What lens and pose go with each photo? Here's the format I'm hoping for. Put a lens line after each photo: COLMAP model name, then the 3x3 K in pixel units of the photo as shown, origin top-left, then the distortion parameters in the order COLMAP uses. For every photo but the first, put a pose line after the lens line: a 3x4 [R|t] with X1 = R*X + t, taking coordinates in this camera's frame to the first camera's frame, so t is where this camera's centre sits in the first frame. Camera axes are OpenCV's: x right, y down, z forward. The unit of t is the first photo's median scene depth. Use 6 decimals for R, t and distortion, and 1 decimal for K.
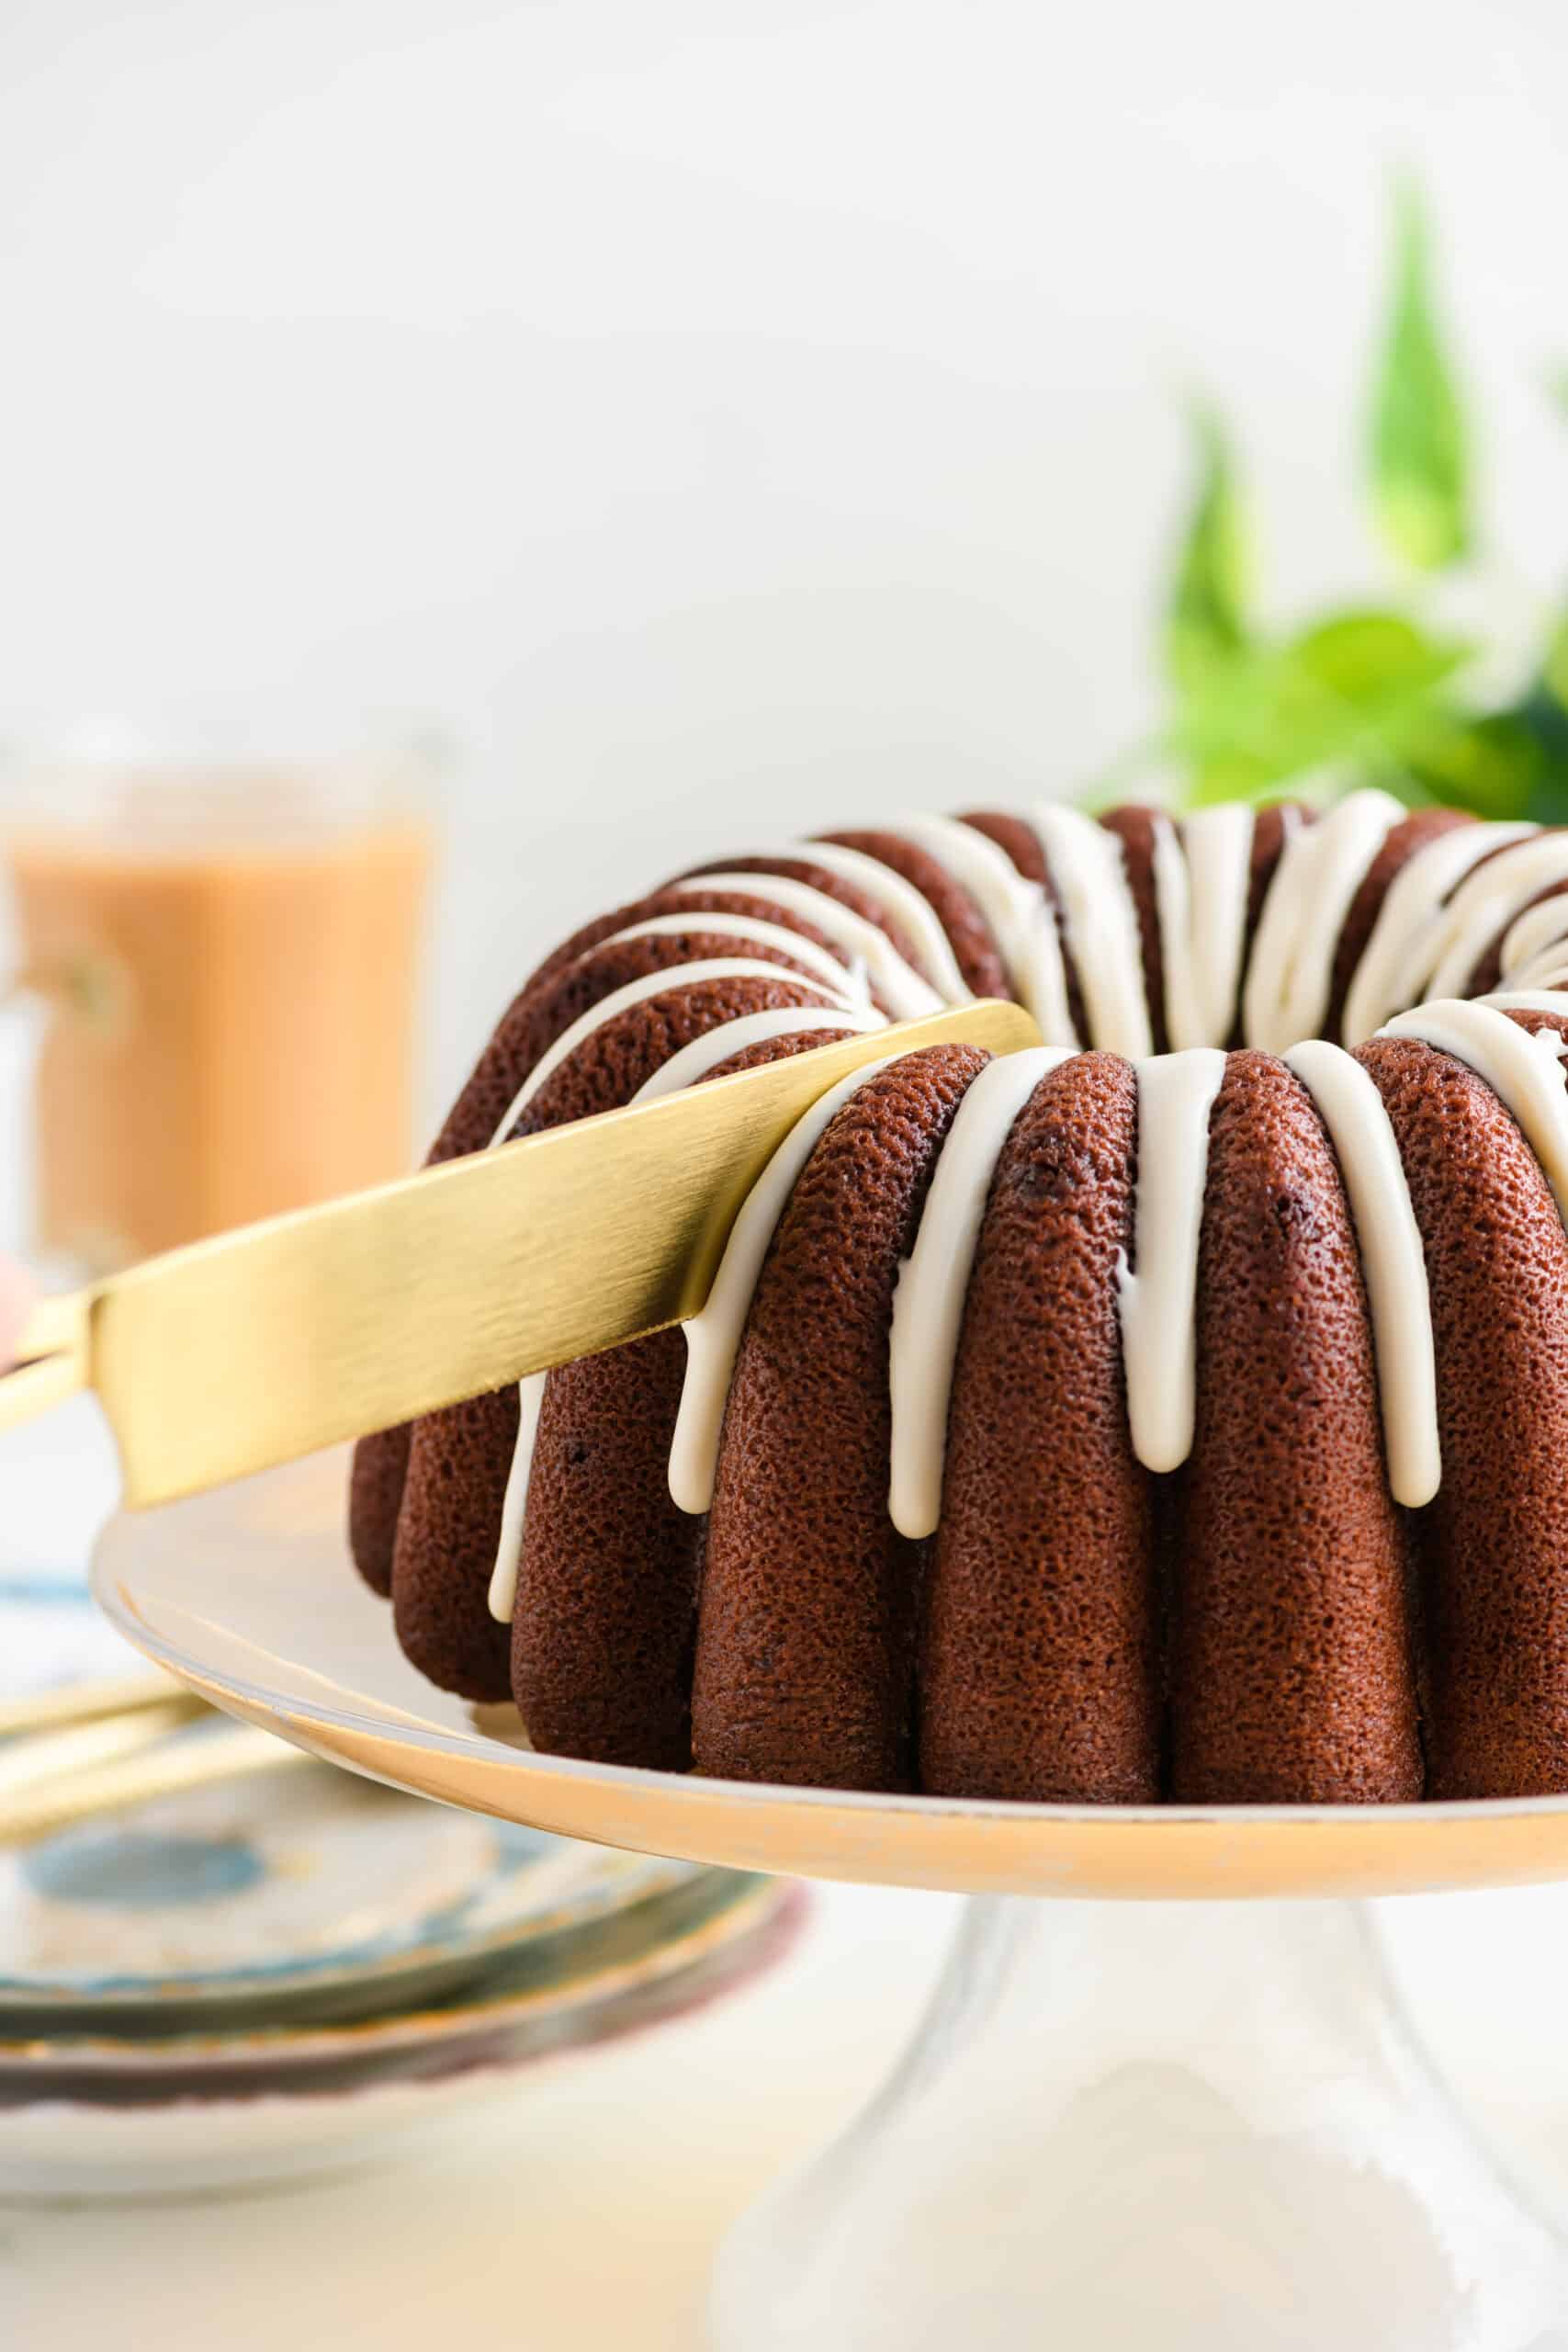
lens RADIAL K [[8798.9, 0, 784.1], [0, 8798.9, 1168.8], [0, 0, 1]] dist [-0.829936, 0.000000]
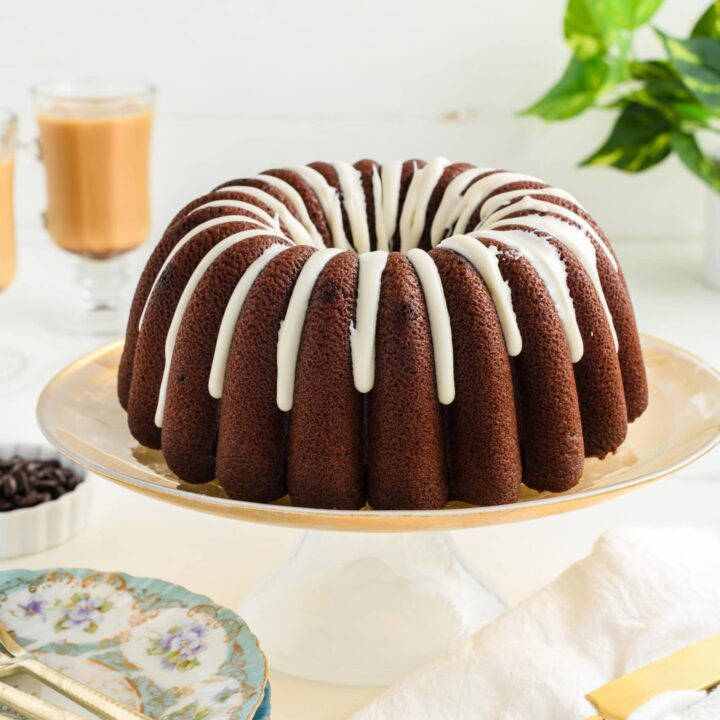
lens RADIAL K [[1864.5, 0, 361.4], [0, 1864.5, 365.1], [0, 0, 1]] dist [-0.425532, 0.000000]
pose [[0.999940, 0.007968, 0.007572, 0.036853], [-0.008800, 0.993078, 0.117130, -0.051519], [-0.006587, -0.117189, 0.993088, 0.347921]]
